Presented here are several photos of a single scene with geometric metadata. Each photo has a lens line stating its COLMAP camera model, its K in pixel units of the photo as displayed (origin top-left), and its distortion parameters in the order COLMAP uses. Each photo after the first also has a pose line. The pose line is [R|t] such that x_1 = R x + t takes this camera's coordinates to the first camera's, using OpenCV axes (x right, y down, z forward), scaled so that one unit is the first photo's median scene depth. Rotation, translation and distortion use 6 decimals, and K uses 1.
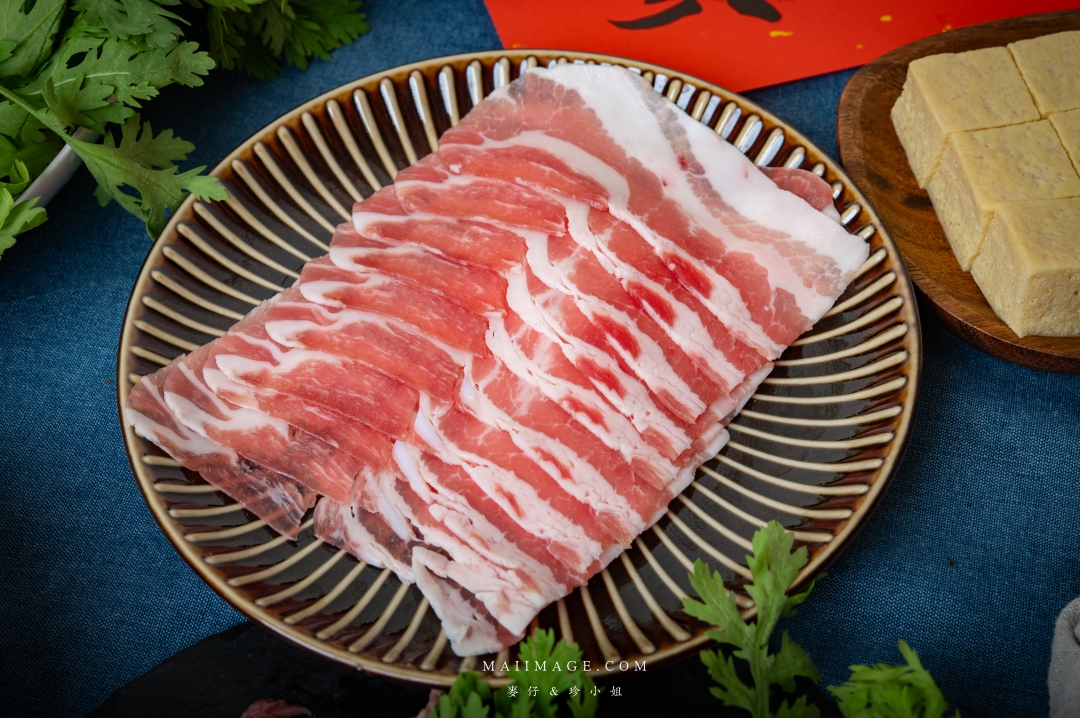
lens RADIAL K [[1854.7, 0, 540.0], [0, 1854.7, 359.0], [0, 0, 1]] dist [-0.012577, 0.321338]
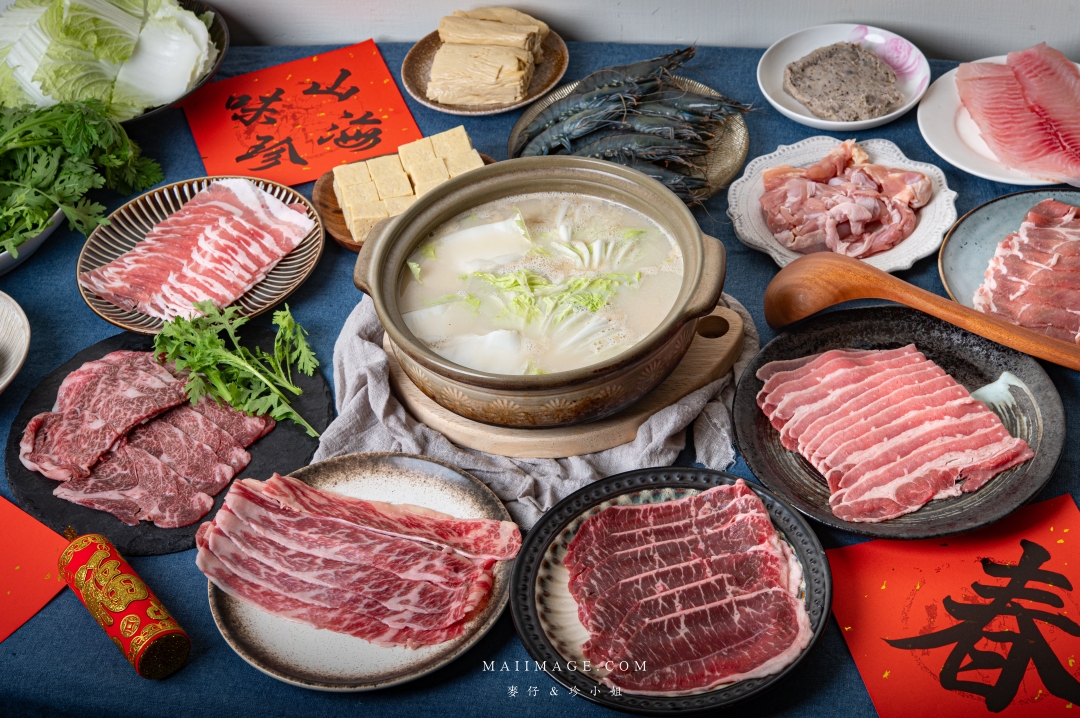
lens RADIAL K [[1886.2, 0, 540.0], [0, 1886.2, 359.0], [0, 0, 1]] dist [-0.025960, -0.151316]
pose [[0.997646, -0.068424, 0.004598, 0.541187], [0.068080, 0.980091, -0.186510, 0.807741], [0.008255, 0.186384, 0.982442, -2.140739]]
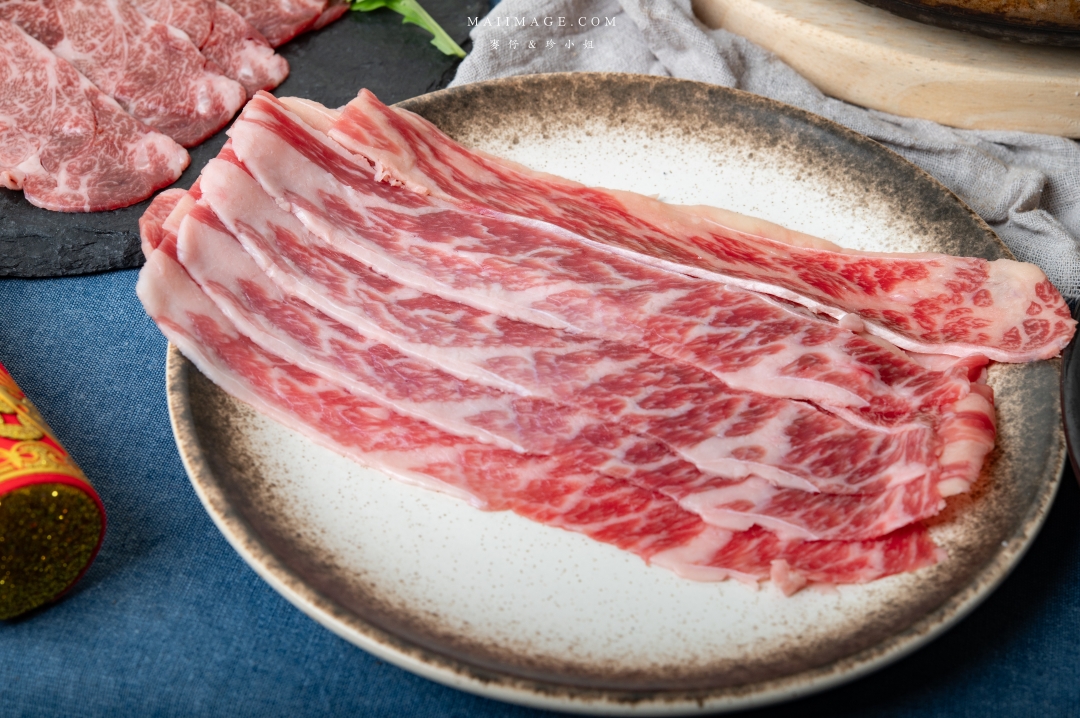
lens RADIAL K [[1886.2, 0, 540.0], [0, 1886.2, 359.0], [0, 0, 1]] dist [-0.025960, -0.151316]
pose [[0.997812, 0.020622, 0.062811, 0.183678], [-0.010666, 0.987873, -0.154899, 0.731919], [-0.065244, 0.153890, 0.985932, -0.368490]]
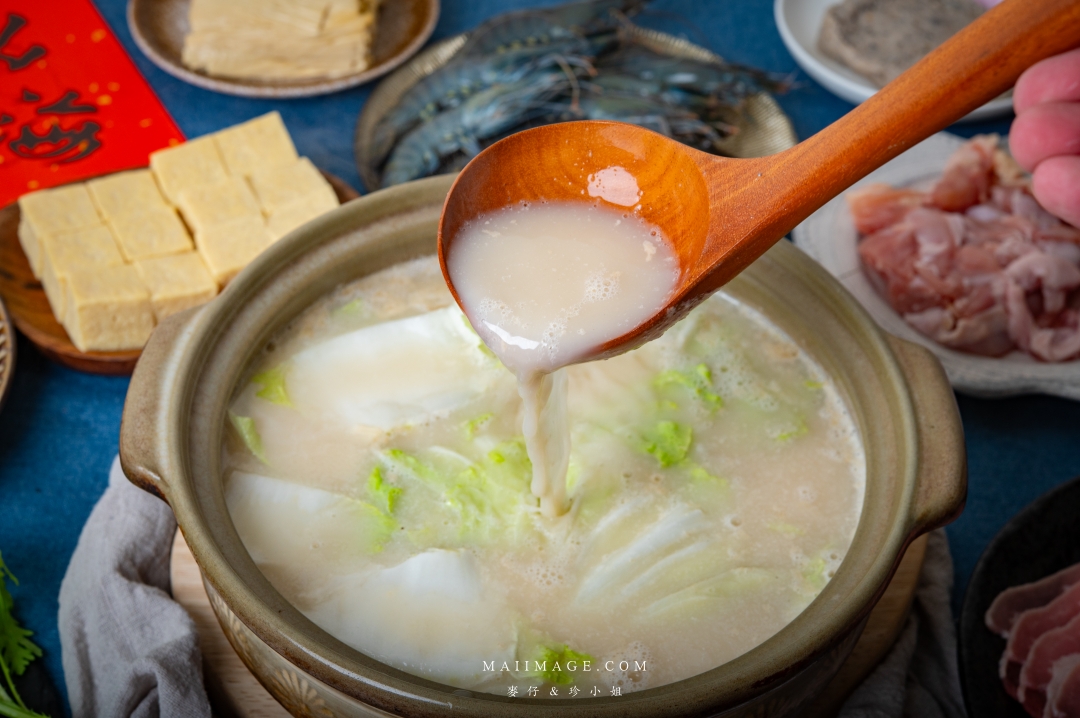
lens RADIAL K [[1859.3, 0, 540.0], [0, 1859.3, 359.0], [0, 0, 1]] dist [0.001671, 0.382059]
pose [[0.969895, -0.099044, 0.222471, 0.279071], [0.138690, 0.975582, -0.170311, 0.310543], [-0.200171, 0.196038, 0.959948, -0.569099]]
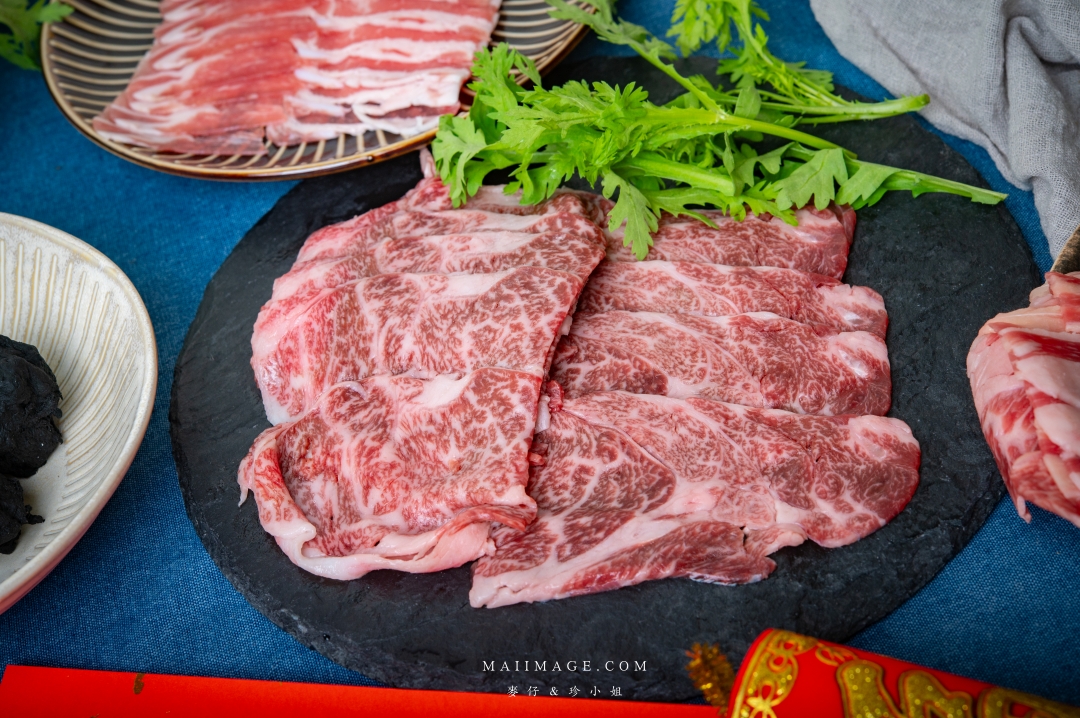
lens RADIAL K [[1854.7, 0, 540.0], [0, 1854.7, 359.0], [0, 0, 1]] dist [-0.012577, 0.321338]
pose [[0.846482, -0.456815, 0.273477, -0.374171], [0.497127, 0.862035, -0.098796, 0.426292], [-0.190615, 0.219581, 0.956791, -0.244097]]
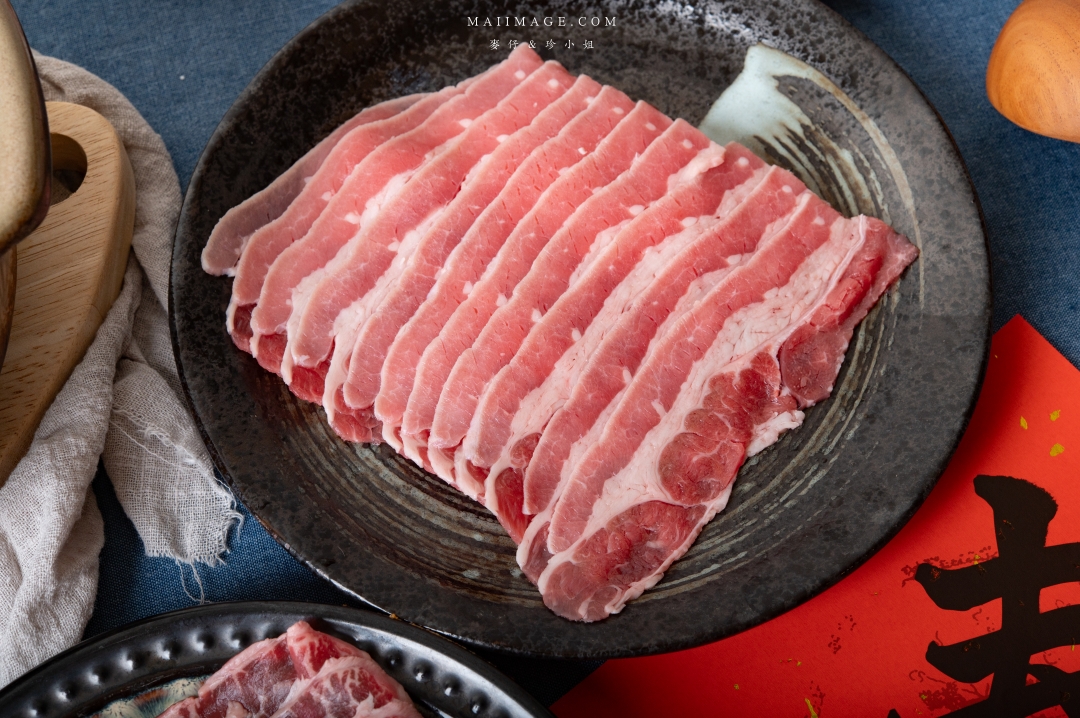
lens RADIAL K [[1854.7, 0, 540.0], [0, 1854.7, 359.0], [0, 0, 1]] dist [-0.012577, 0.321338]
pose [[0.862547, -0.445410, 0.240048, 0.767632], [0.402051, 0.891376, 0.209291, 0.208623], [-0.307194, -0.084011, 0.947931, -0.405069]]
